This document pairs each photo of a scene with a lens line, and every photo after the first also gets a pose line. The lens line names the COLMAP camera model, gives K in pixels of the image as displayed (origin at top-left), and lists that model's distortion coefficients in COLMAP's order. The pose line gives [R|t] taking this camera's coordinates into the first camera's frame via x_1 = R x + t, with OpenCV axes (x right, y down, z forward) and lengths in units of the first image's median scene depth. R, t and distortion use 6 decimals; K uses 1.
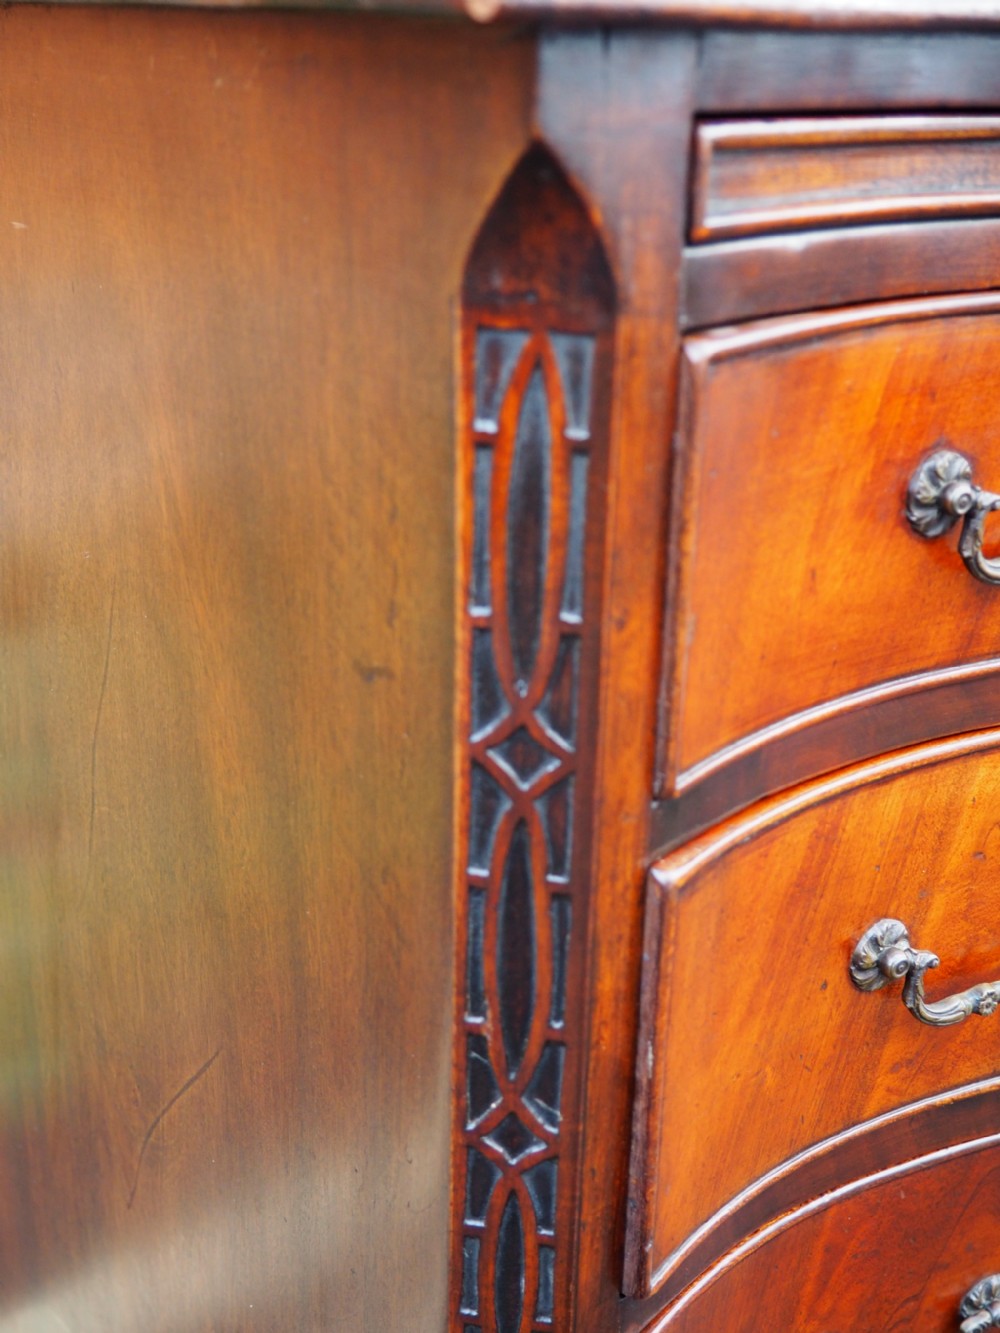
lens RADIAL K [[1577.1, 0, 498.8], [0, 1577.1, 669.1], [0, 0, 1]] dist [0.015934, 0.013439]
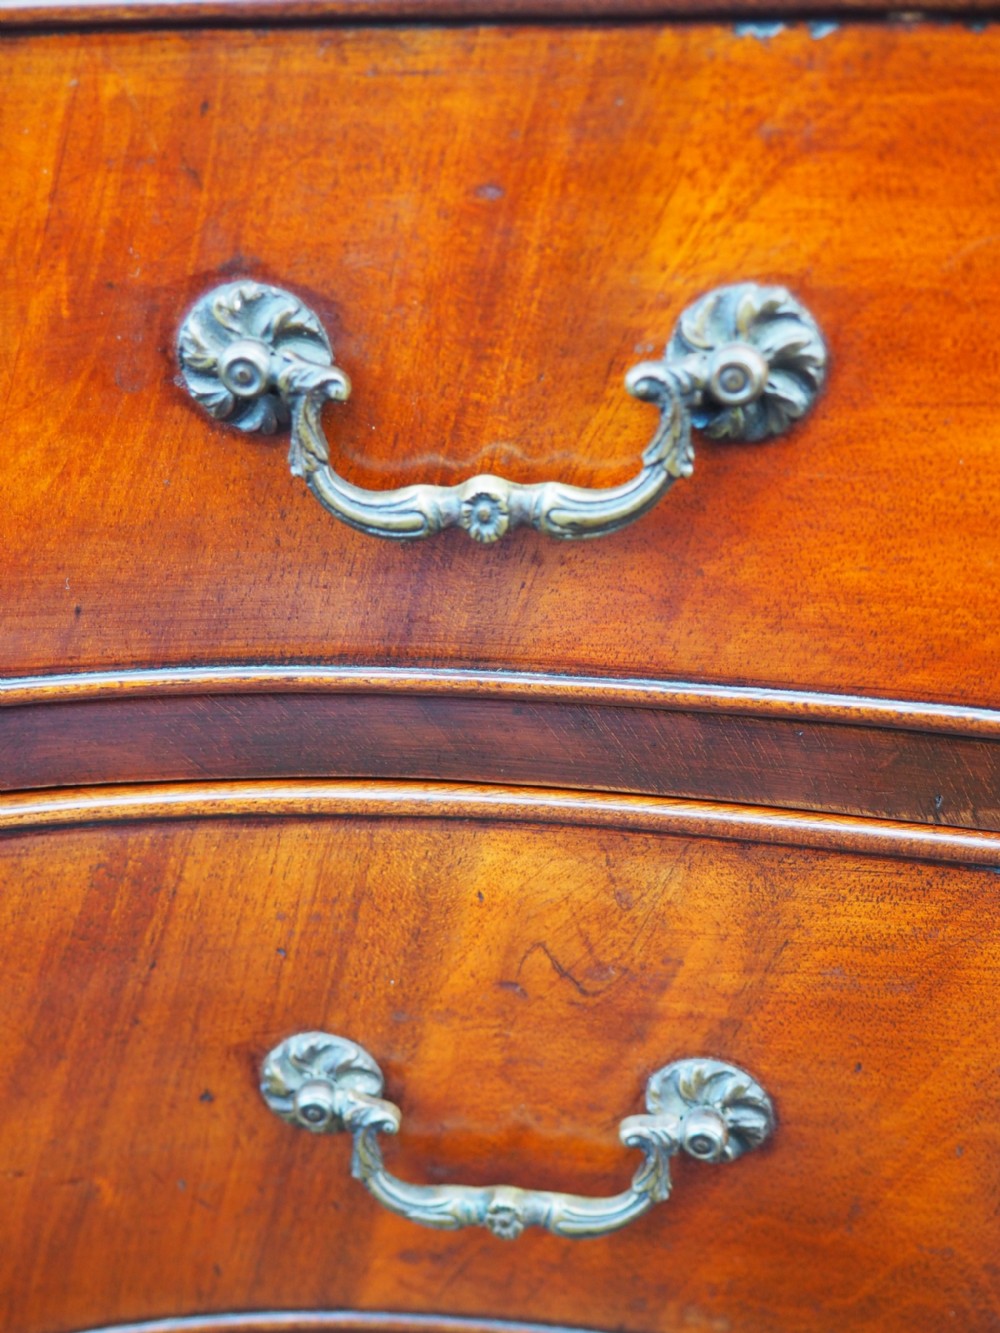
lens RADIAL K [[1577.1, 0, 498.8], [0, 1577.1, 669.1], [0, 0, 1]] dist [0.015934, 0.013439]
pose [[0.817823, 0.215112, -0.533753, 0.645198], [-0.167528, 0.976331, 0.136790, -0.088977], [0.550545, -0.022452, 0.834503, 0.538921]]
